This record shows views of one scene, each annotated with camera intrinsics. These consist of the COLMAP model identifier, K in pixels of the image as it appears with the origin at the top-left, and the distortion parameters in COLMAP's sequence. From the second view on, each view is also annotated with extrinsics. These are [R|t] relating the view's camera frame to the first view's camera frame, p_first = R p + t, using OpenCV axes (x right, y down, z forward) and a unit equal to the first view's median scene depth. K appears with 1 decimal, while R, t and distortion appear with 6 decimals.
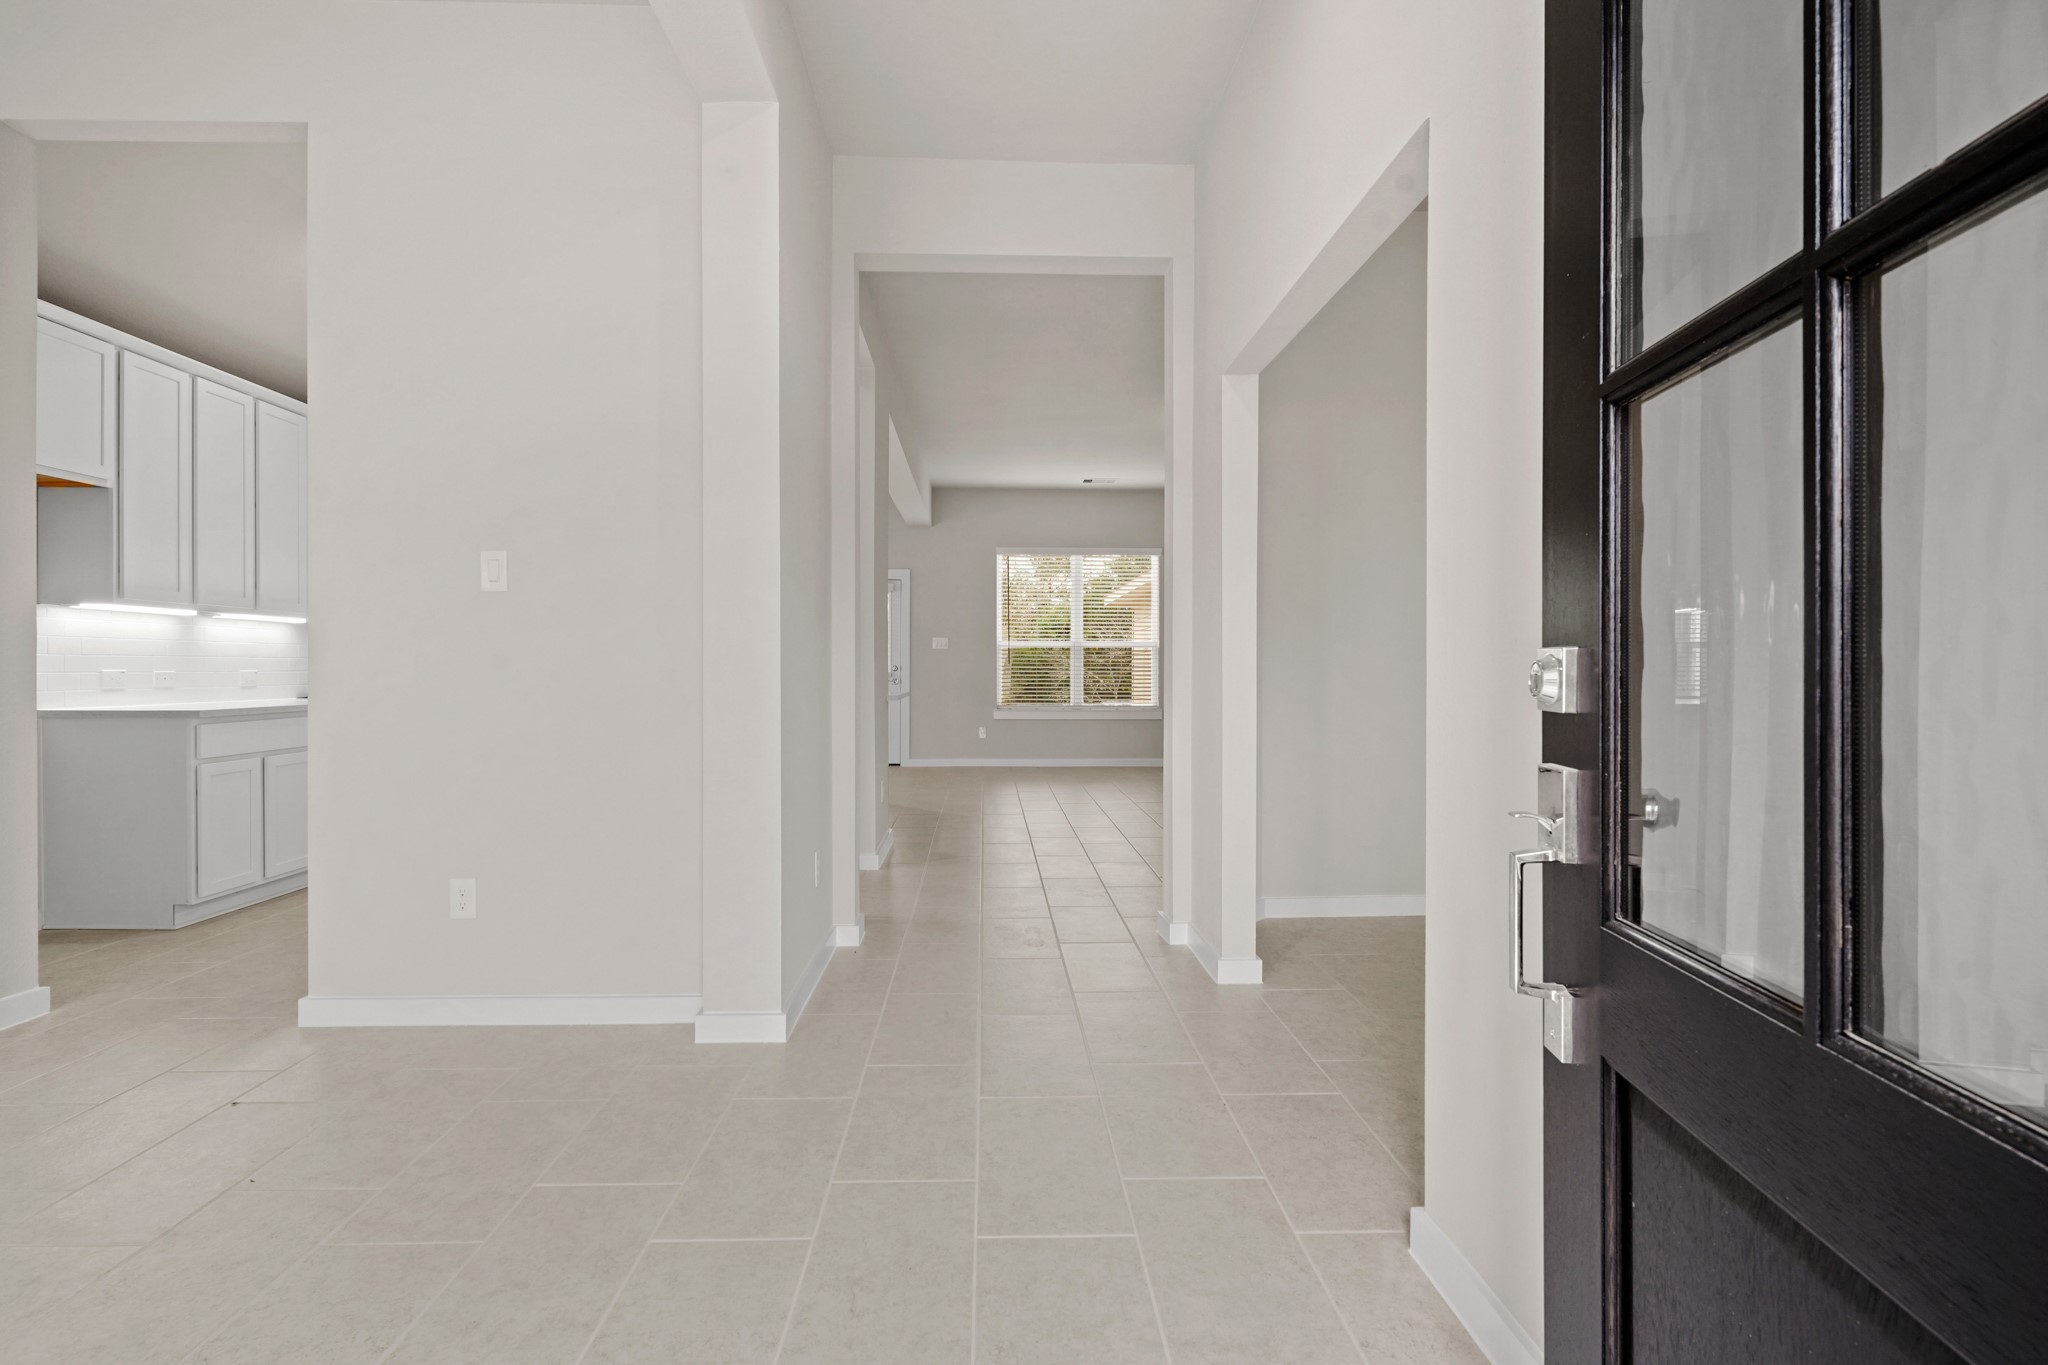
lens RADIAL K [[1002.2, 0, 1016.0], [0, 1002.2, 655.5], [0, 0, 1]] dist [0.001545, 0.000303]
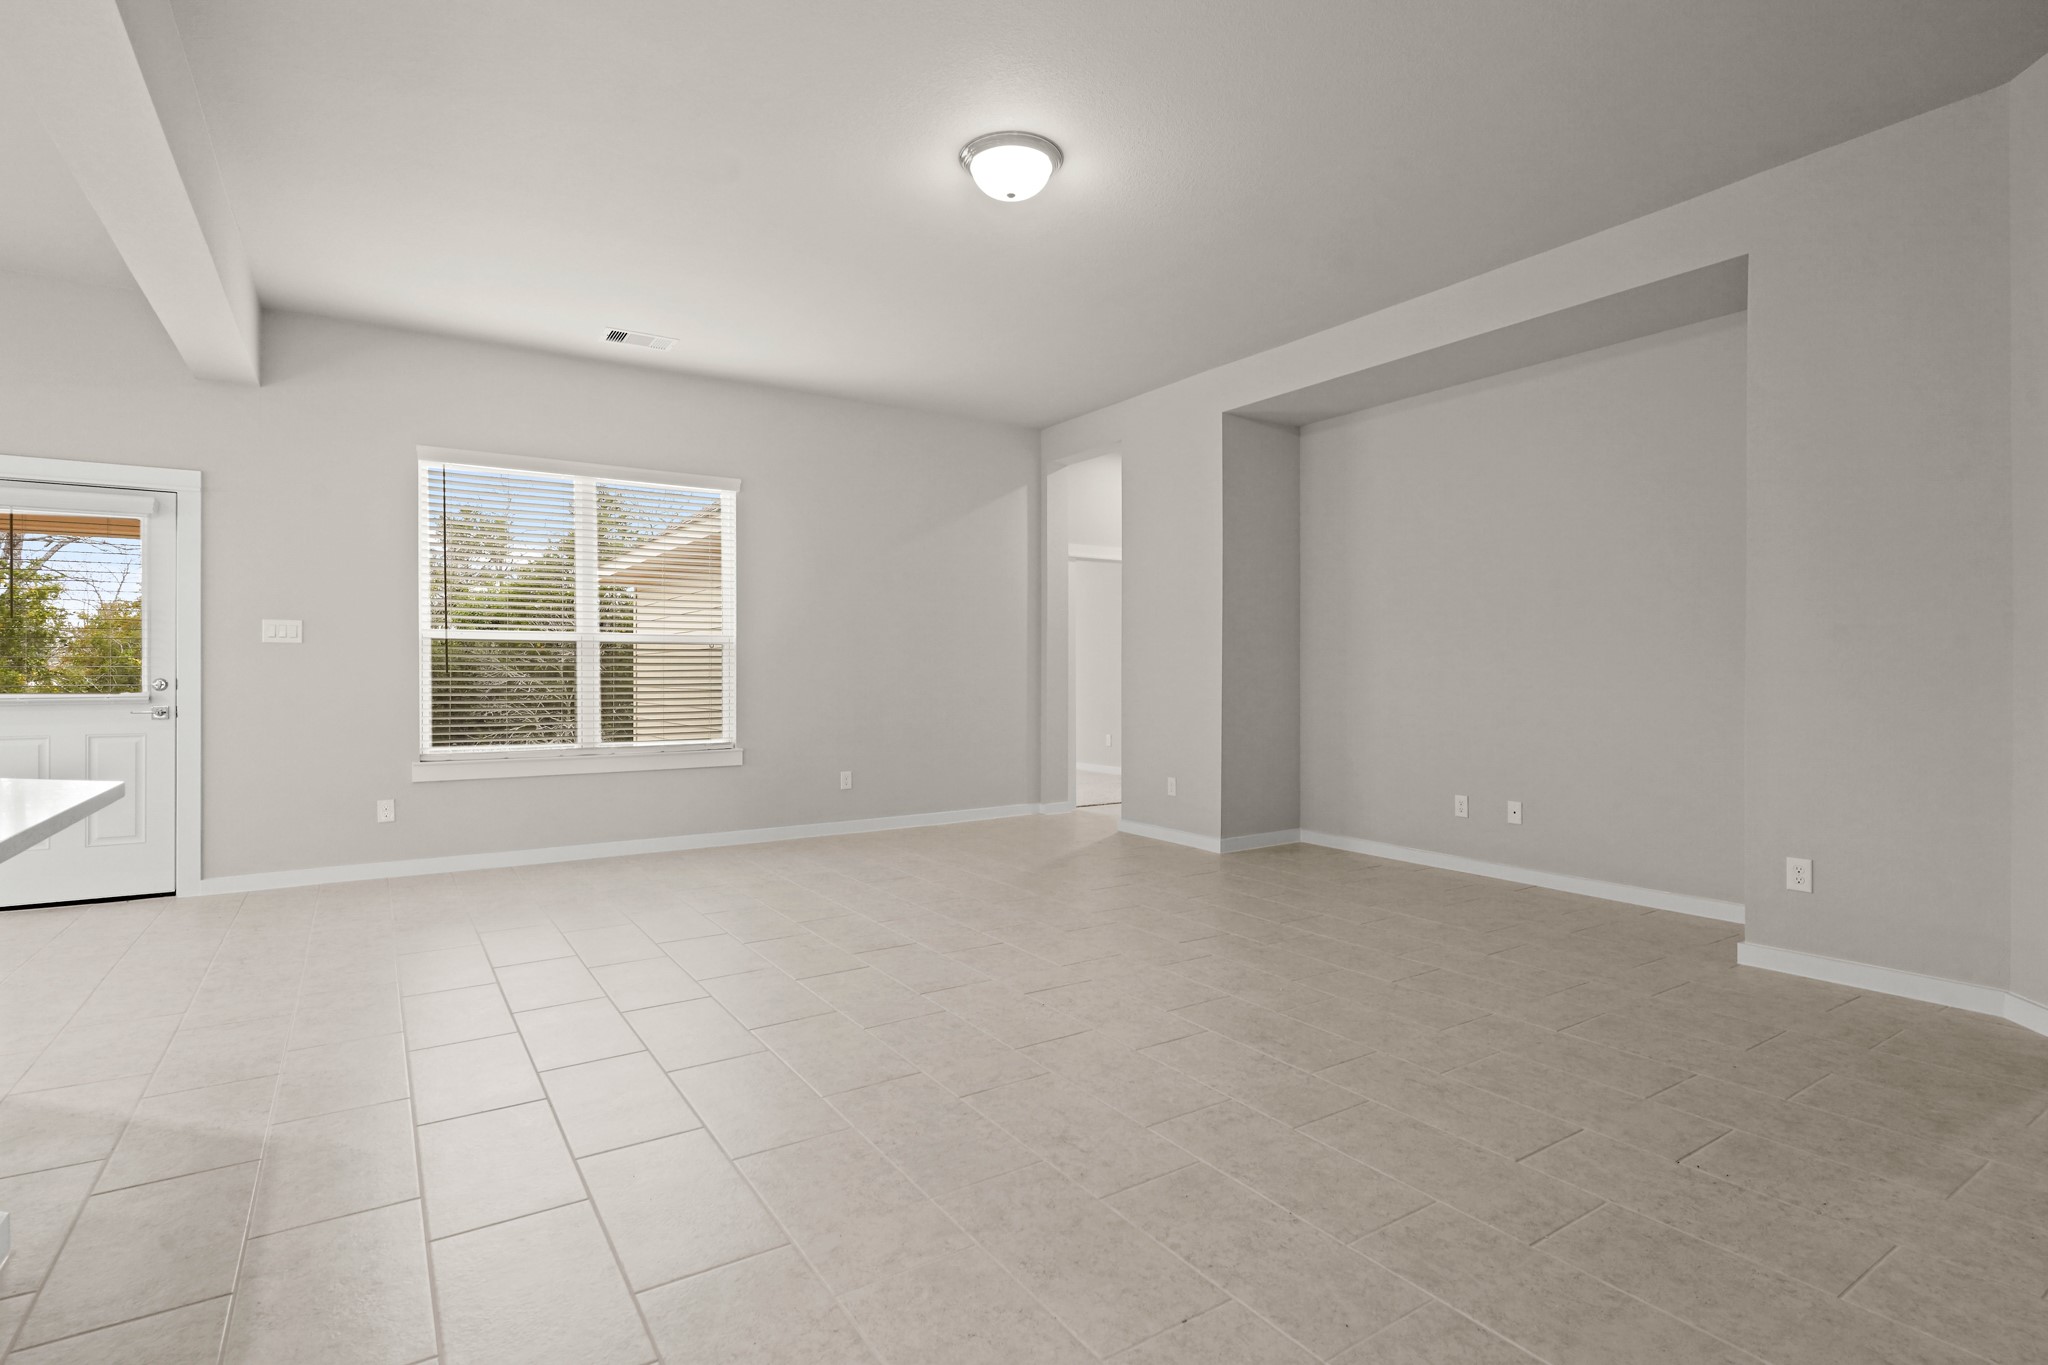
lens RADIAL K [[1002.2, 0, 1016.0], [0, 1002.2, 655.5], [0, 0, 1]] dist [0.001545, 0.000303]
pose [[0.861690, 0.000821, 0.507435, -0.016695], [-0.002702, 0.999992, 0.002970, -0.002941], [-0.507429, -0.003930, 0.861685, 0.415865]]
